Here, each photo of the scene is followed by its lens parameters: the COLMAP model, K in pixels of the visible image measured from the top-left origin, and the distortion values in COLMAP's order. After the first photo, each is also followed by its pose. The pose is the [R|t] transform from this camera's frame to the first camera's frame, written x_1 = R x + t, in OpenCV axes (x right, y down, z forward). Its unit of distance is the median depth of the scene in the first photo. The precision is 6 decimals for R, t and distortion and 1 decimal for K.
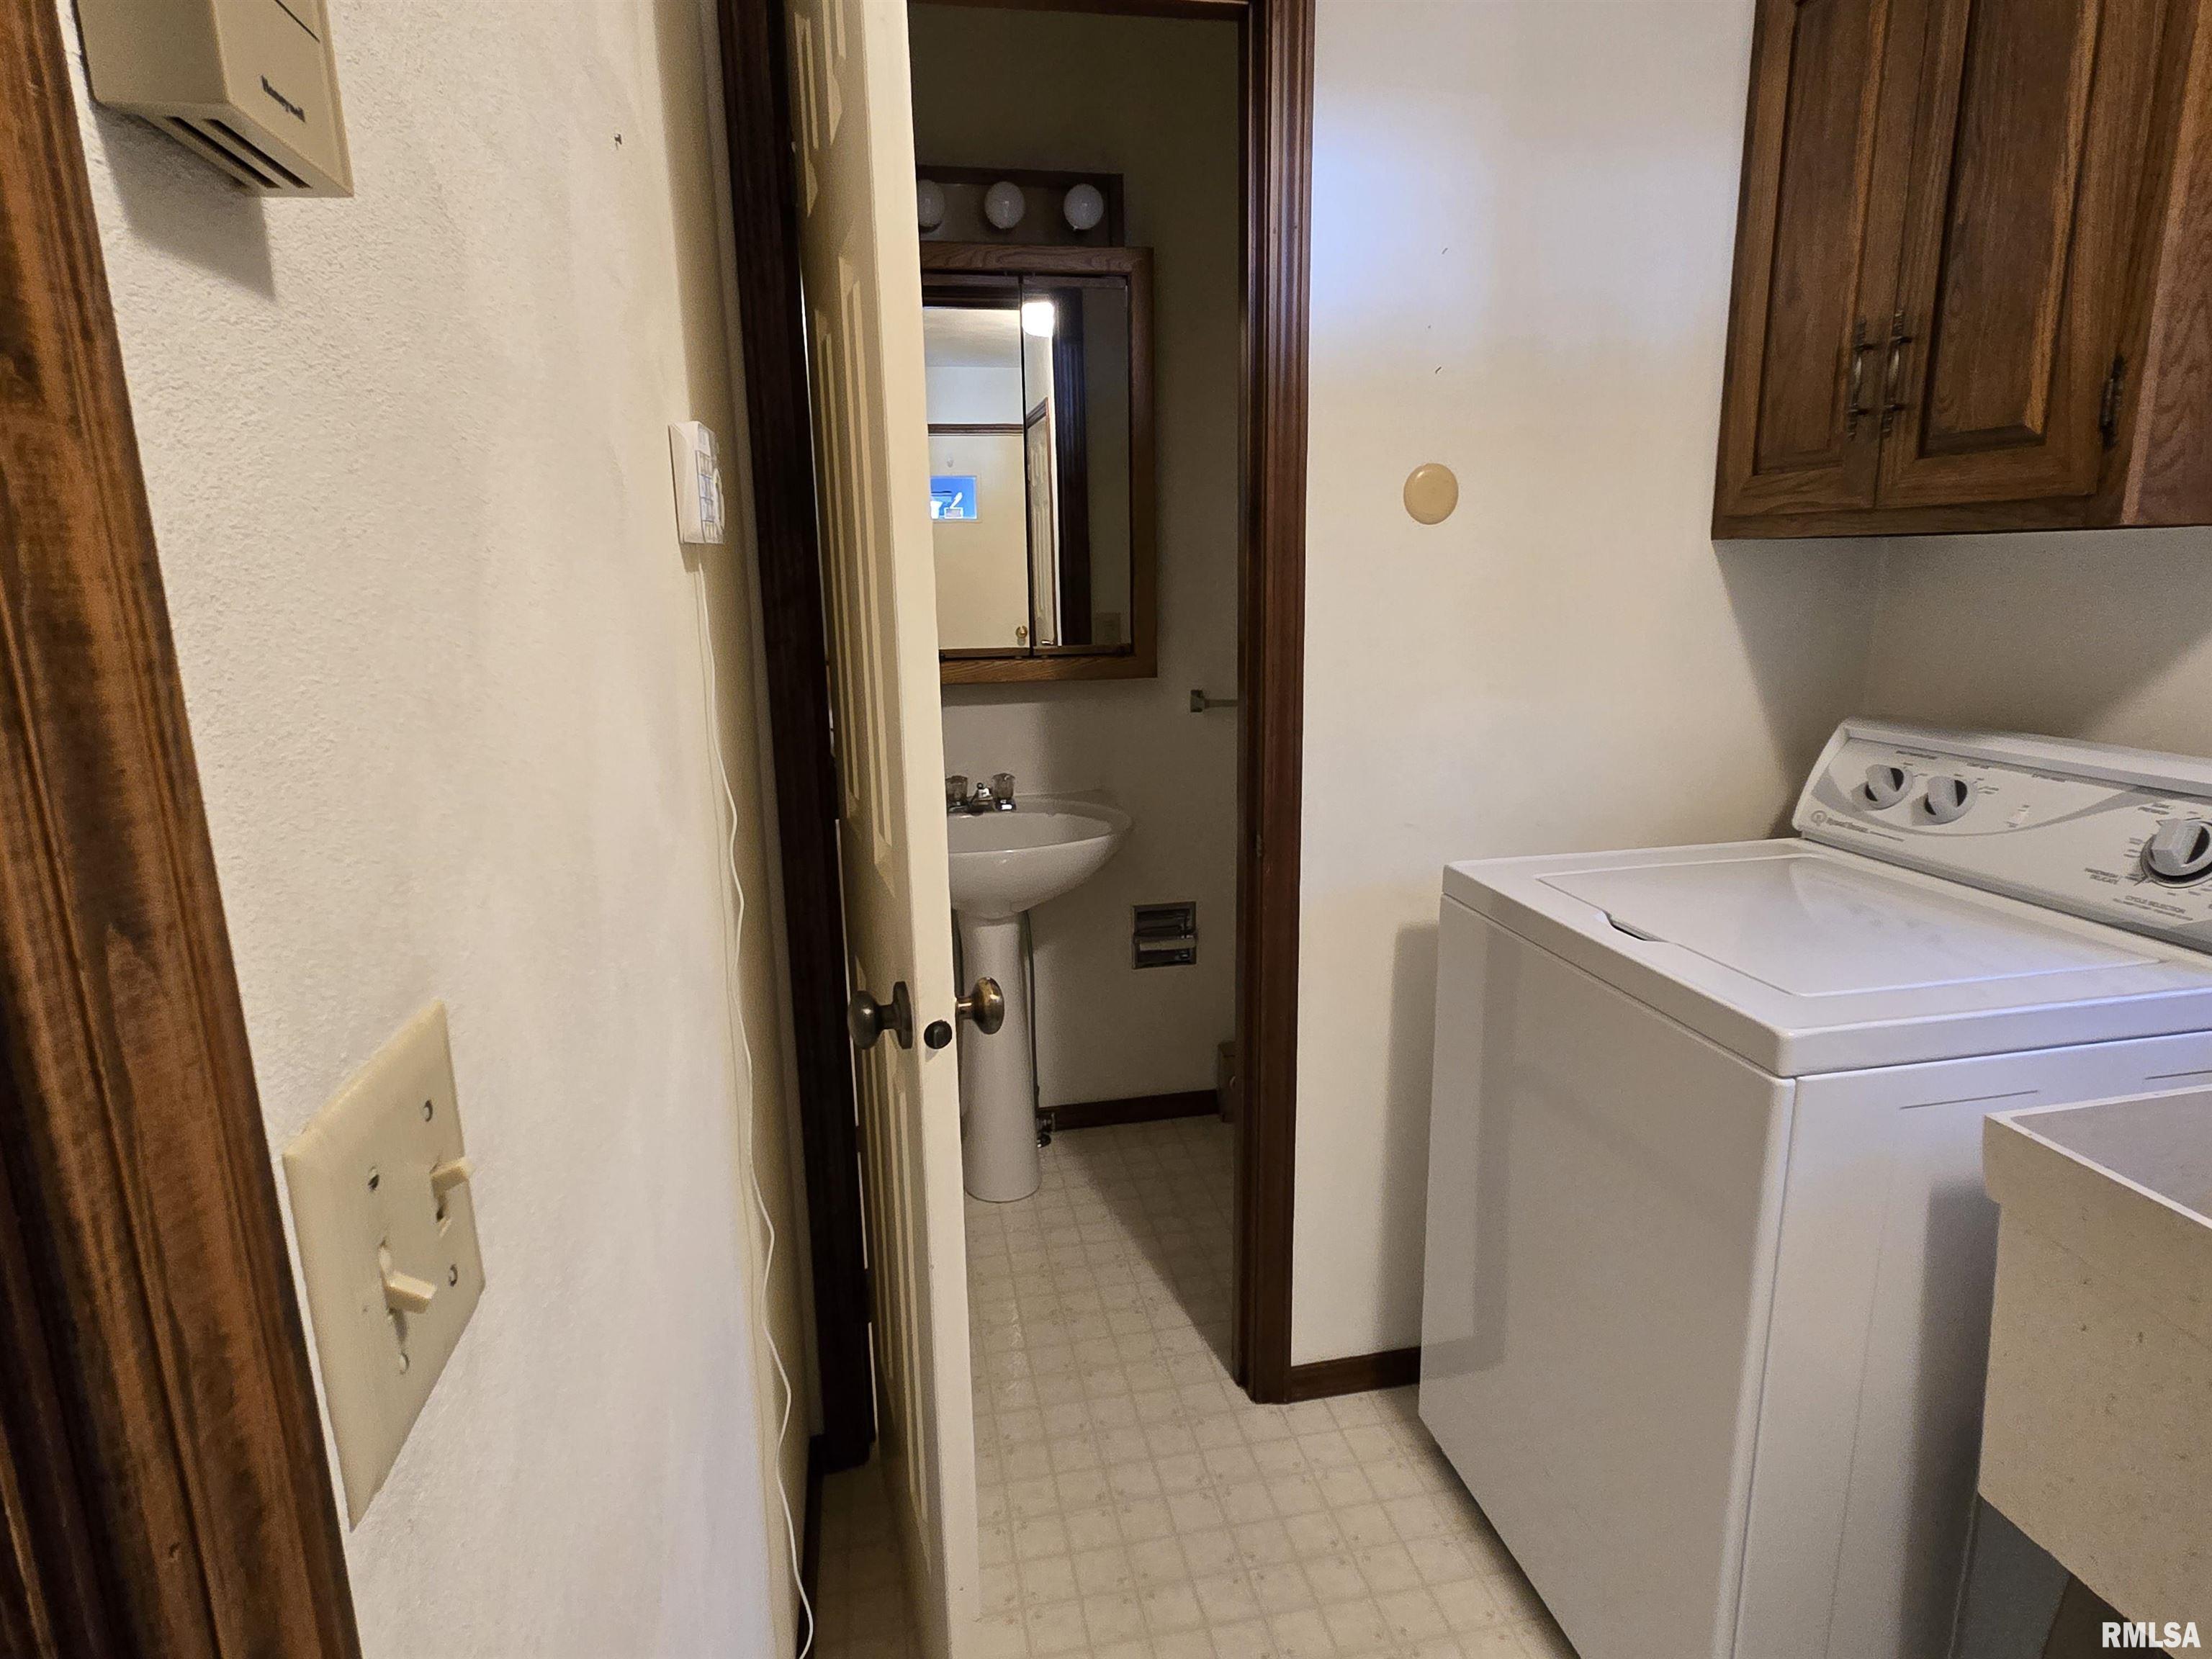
lens RADIAL K [[1210.0, 0, 1106.0], [0, 1210.0, 829.5], [0, 0, 1]] dist [-0.001466, 0.001263]
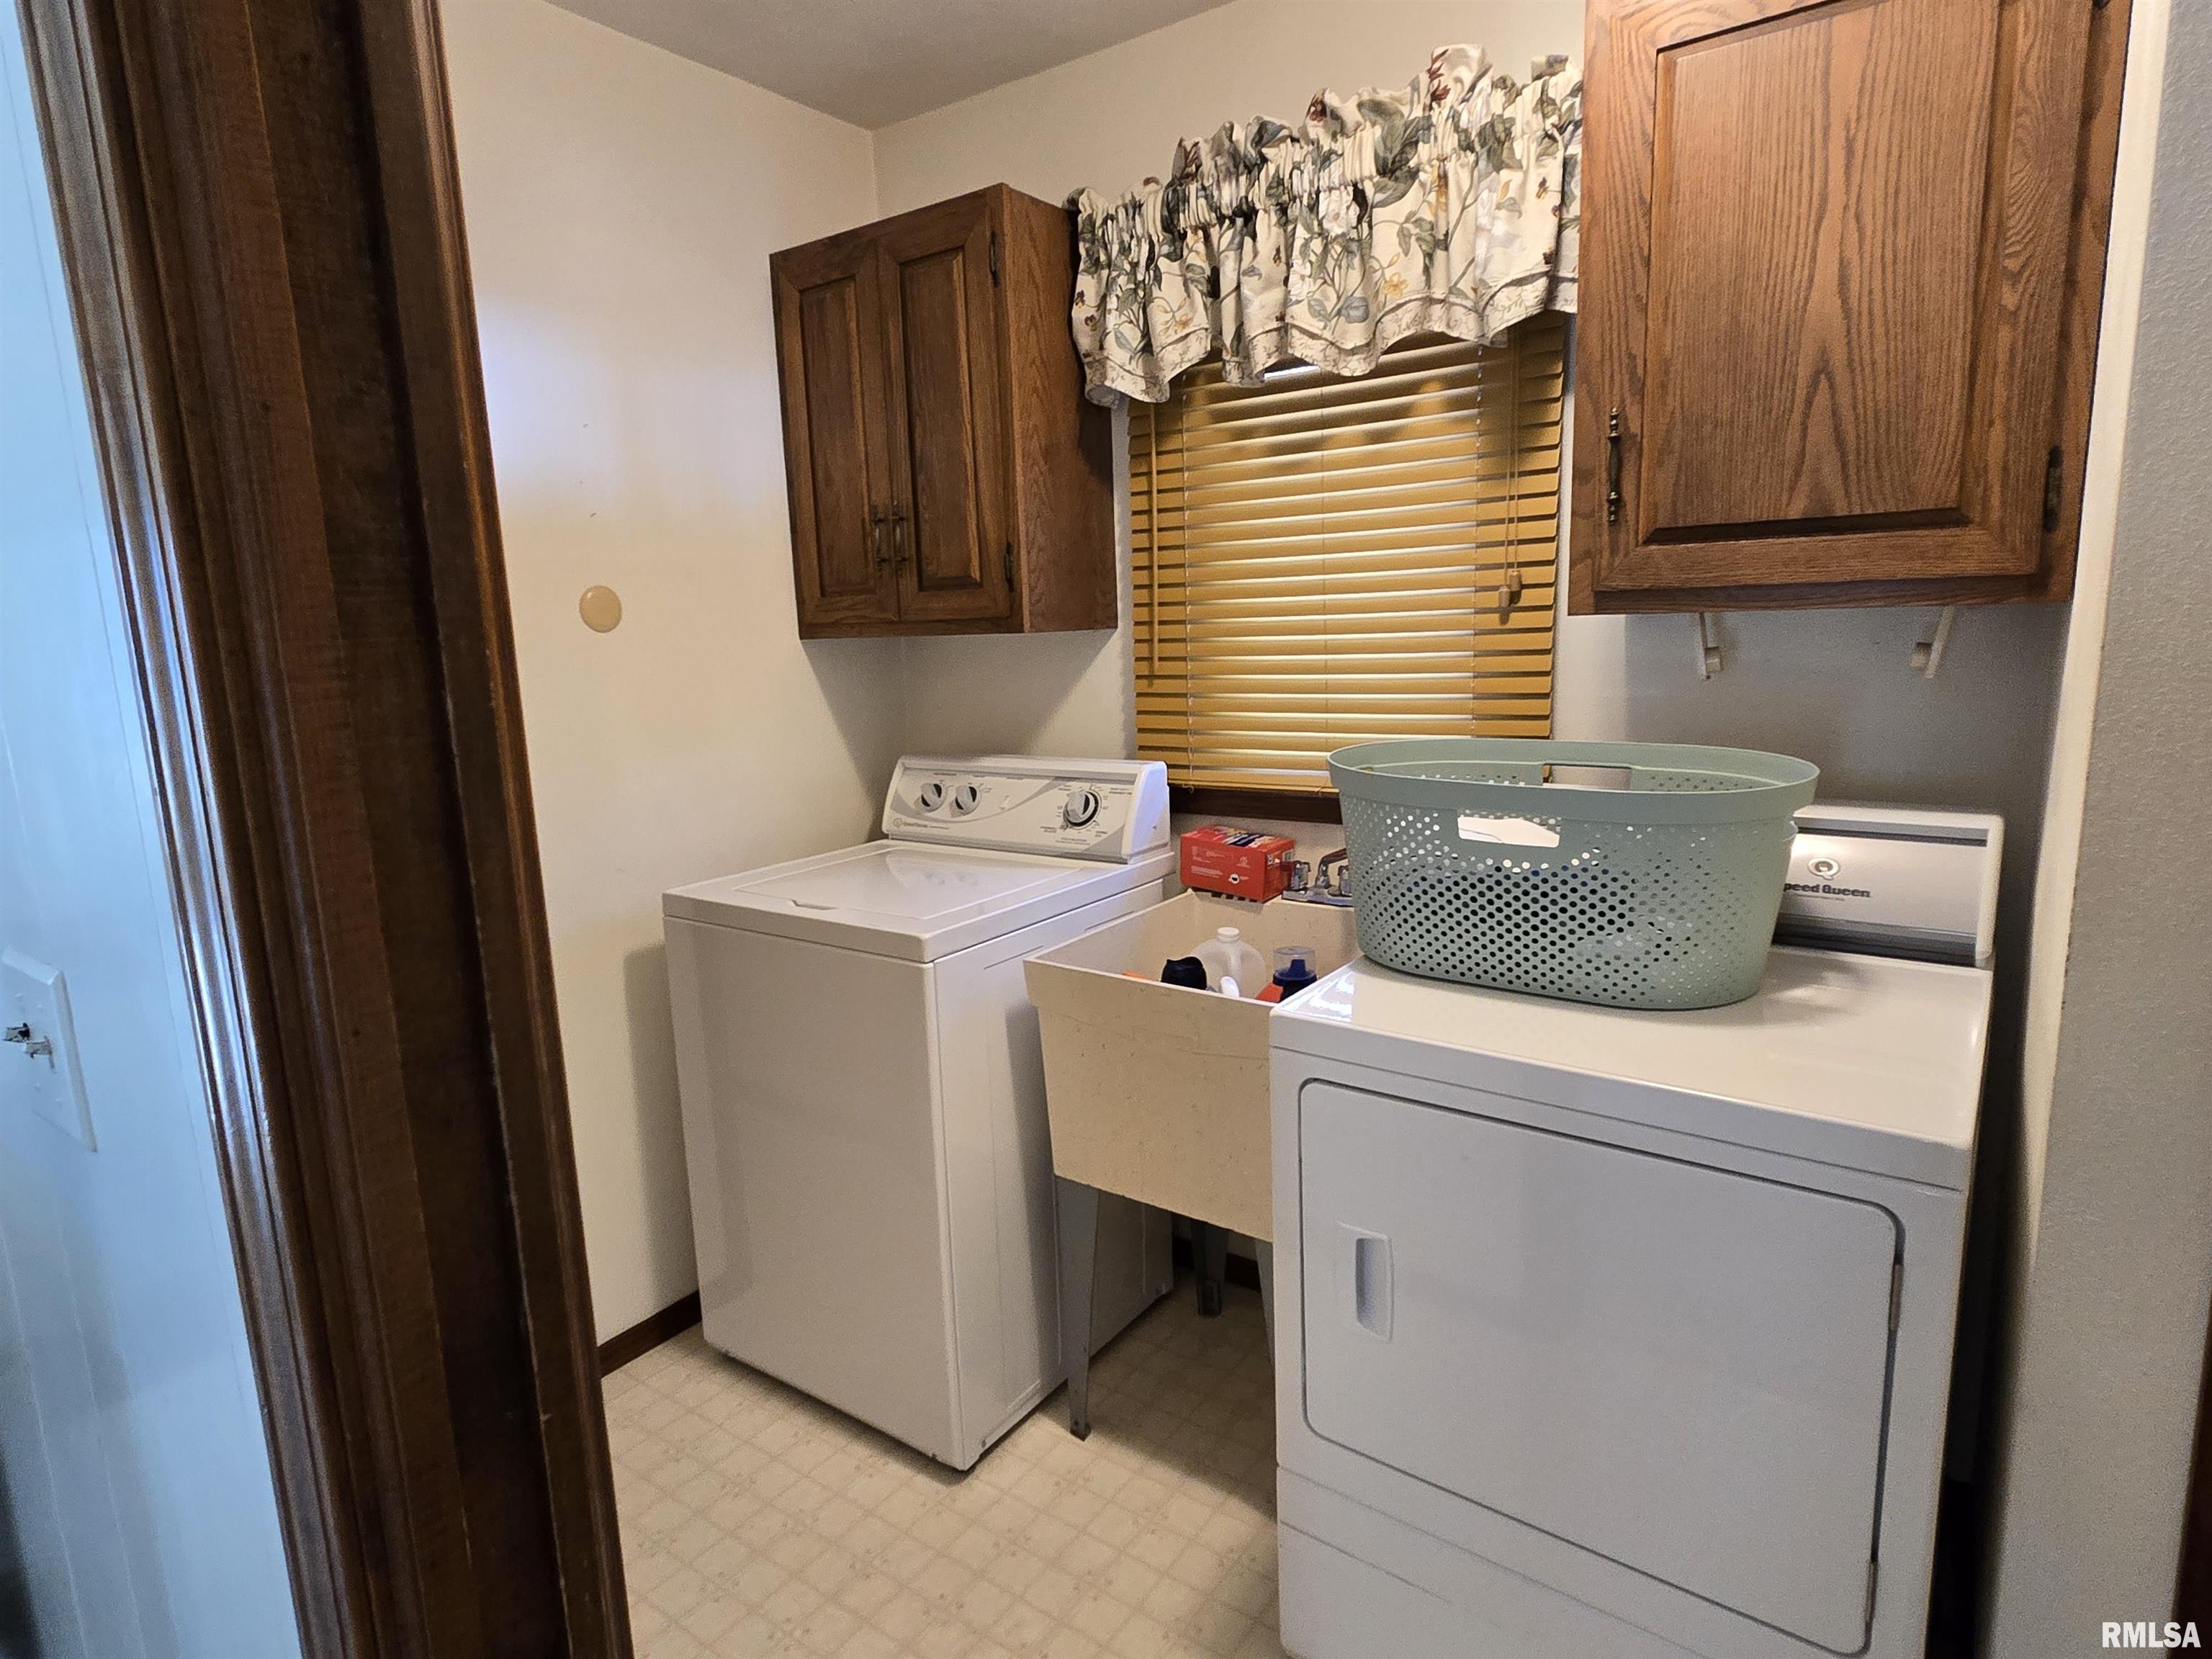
lens RADIAL K [[1210.0, 0, 1106.0], [0, 1210.0, 829.5], [0, 0, 1]] dist [-0.001466, 0.001263]
pose [[0.724889, -0.127177, 0.677024, -0.276822], [0.167493, 0.985856, 0.005856, 0.038586], [-0.668193, 0.109152, 0.735938, -0.315006]]
